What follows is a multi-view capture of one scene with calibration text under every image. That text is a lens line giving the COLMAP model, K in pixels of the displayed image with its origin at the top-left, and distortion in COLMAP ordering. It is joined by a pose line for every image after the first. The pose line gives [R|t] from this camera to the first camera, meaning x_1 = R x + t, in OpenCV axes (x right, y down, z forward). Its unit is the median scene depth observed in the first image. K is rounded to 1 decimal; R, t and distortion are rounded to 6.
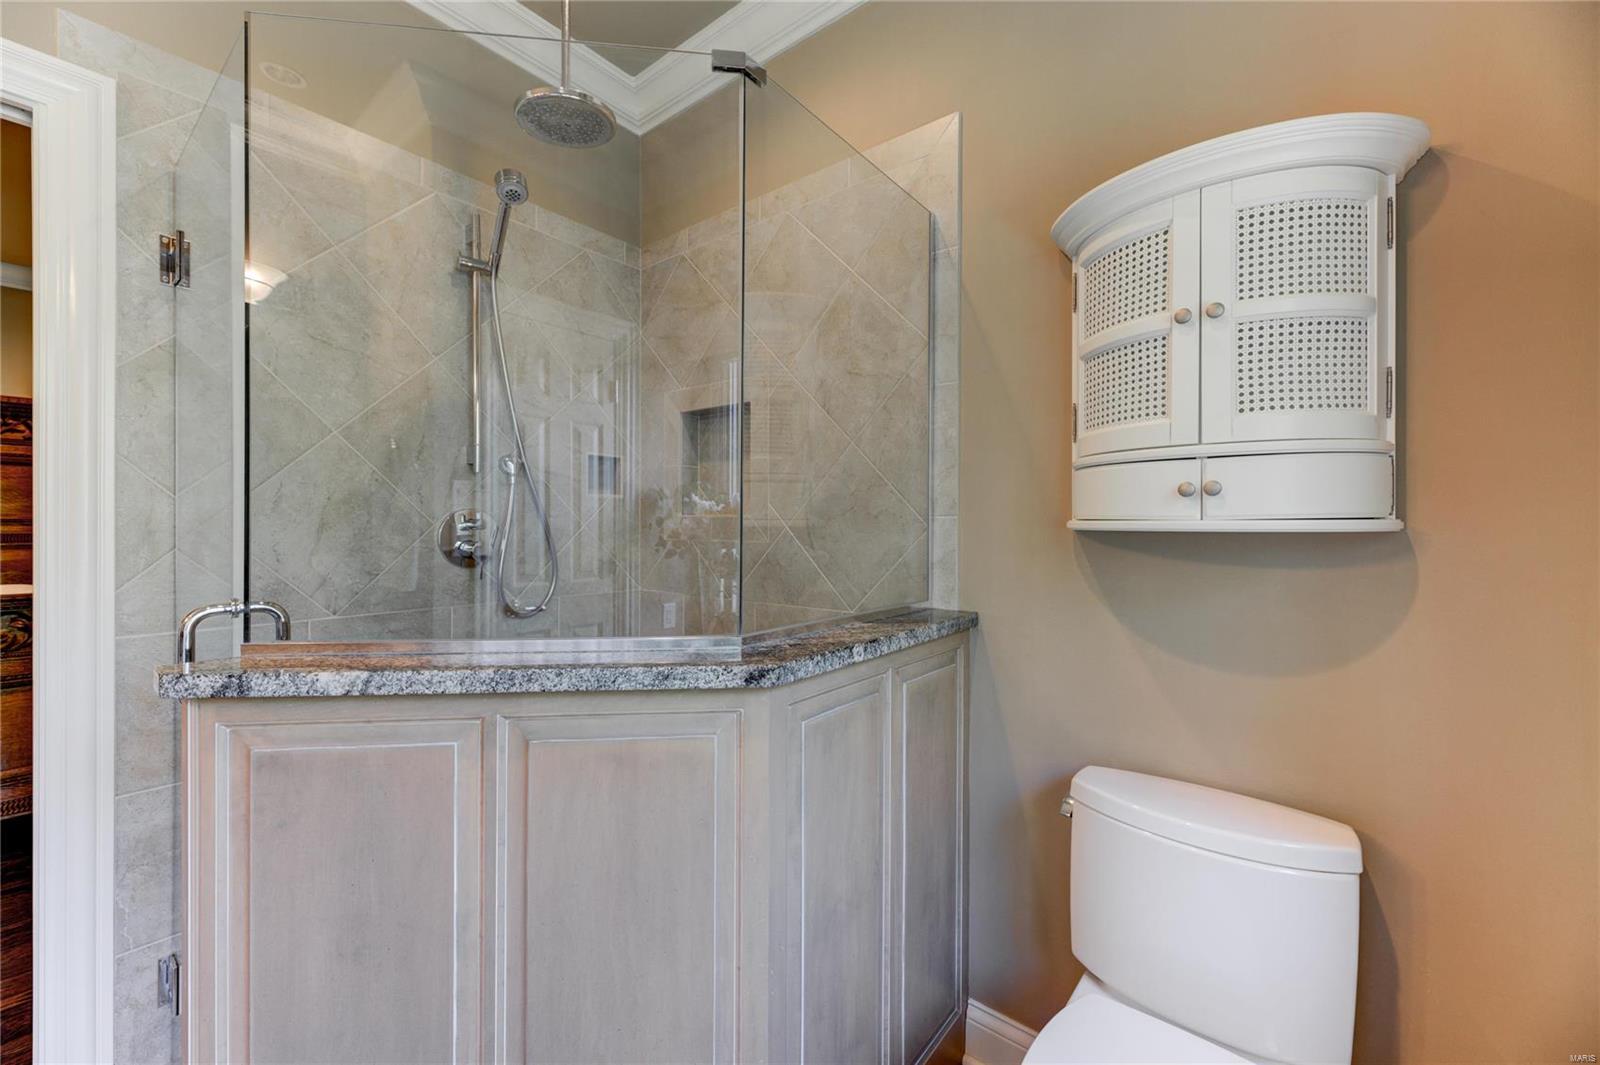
lens RADIAL K [[640.6, 0, 799.2], [0, 640.6, 527.4], [0, 0, 1]] dist [0.007263, -0.001268]
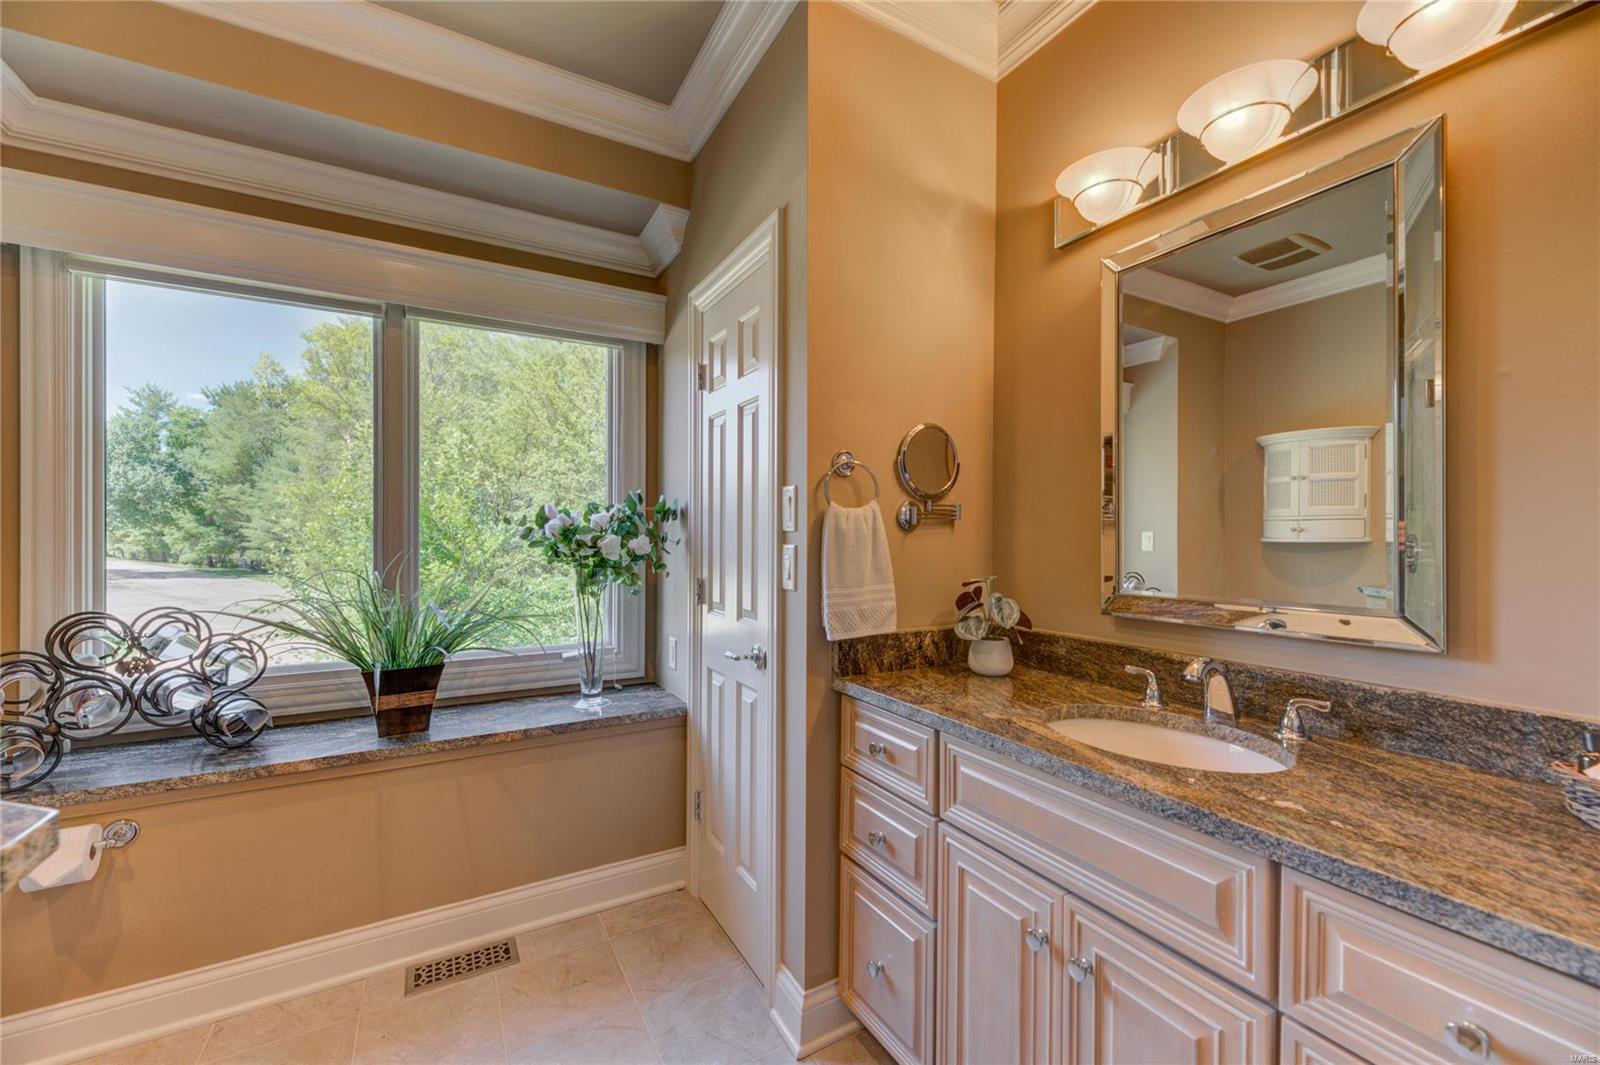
lens RADIAL K [[640.6, 0, 802.1], [0, 640.6, 536.9], [0, 0, 1]] dist [0.007263, -0.001268]
pose [[0.929656, -0.004010, -0.368408, -0.570519], [0.001838, 0.999979, -0.006245, -0.003546], [0.368425, 0.005129, 0.929643, -3.137678]]
